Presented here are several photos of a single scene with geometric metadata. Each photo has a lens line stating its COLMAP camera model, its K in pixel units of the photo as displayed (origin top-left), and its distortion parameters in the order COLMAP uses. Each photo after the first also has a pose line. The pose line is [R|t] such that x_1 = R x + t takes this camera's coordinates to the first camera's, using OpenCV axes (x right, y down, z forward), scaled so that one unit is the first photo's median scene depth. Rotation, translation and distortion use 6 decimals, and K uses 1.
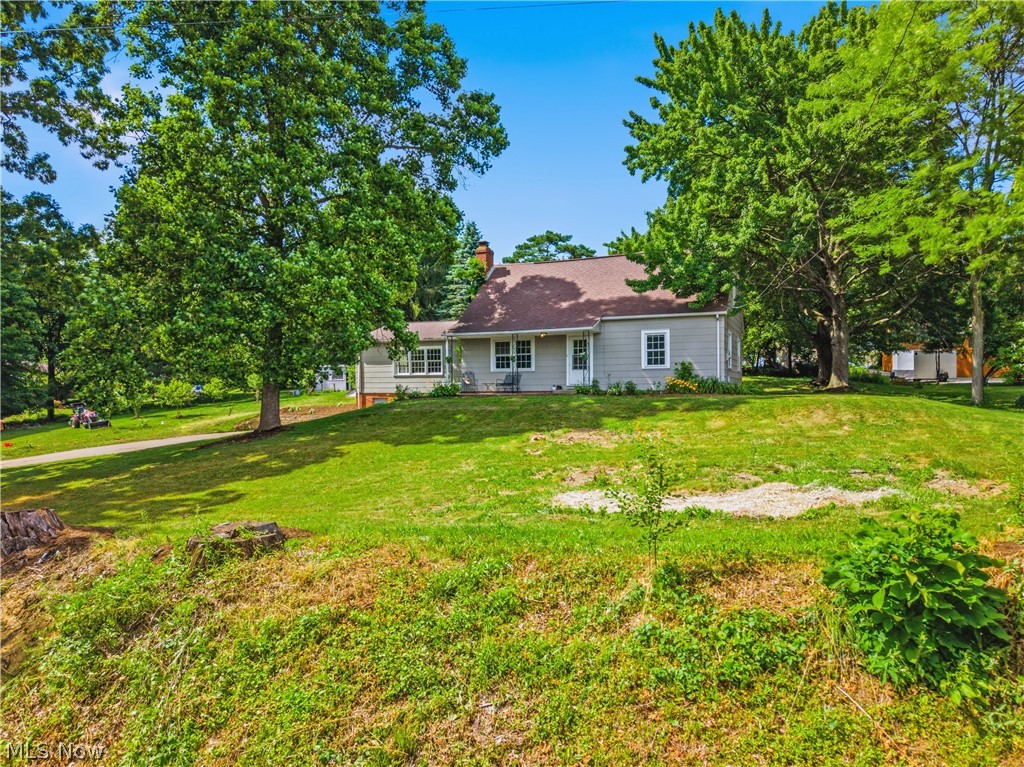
lens RADIAL K [[695.5, 0, 512.4], [0, 695.5, 386.7], [0, 0, 1]] dist [-0.002124, -0.001338]
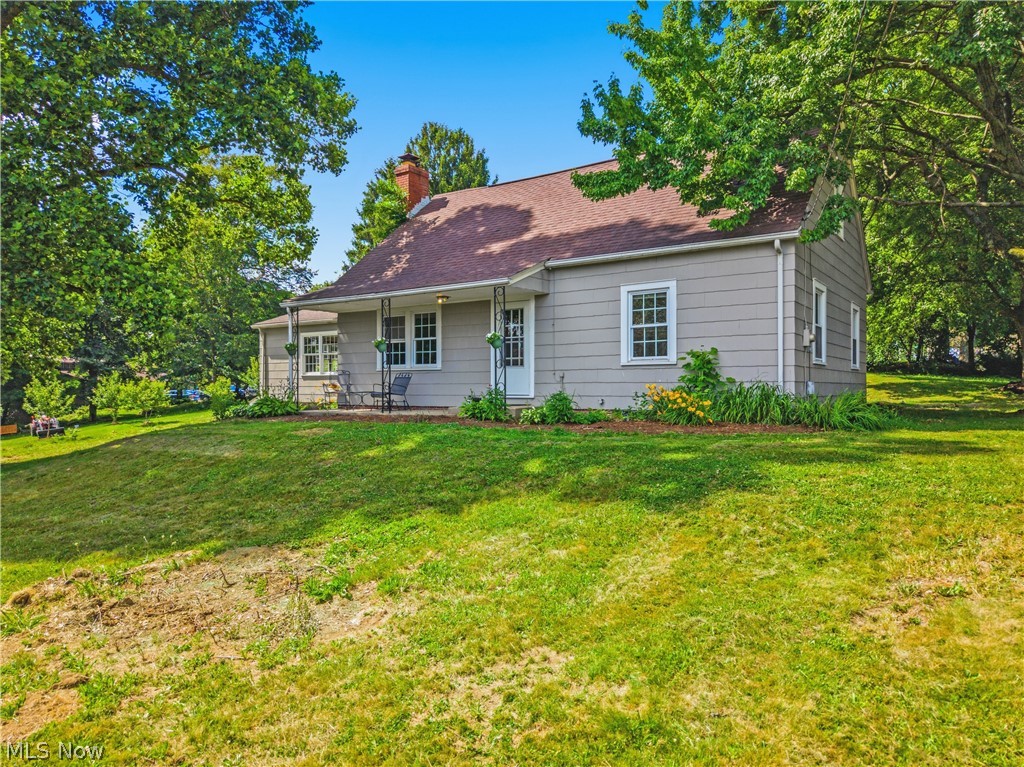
lens RADIAL K [[695.5, 0, 511.3], [0, 695.5, 381.5], [0, 0, 1]] dist [-0.002124, -0.001338]
pose [[0.978404, 0.001652, -0.206697, 0.207691], [-0.001721, 0.999999, -0.000153, -0.013769], [0.206696, 0.000506, 0.978405, 0.503531]]
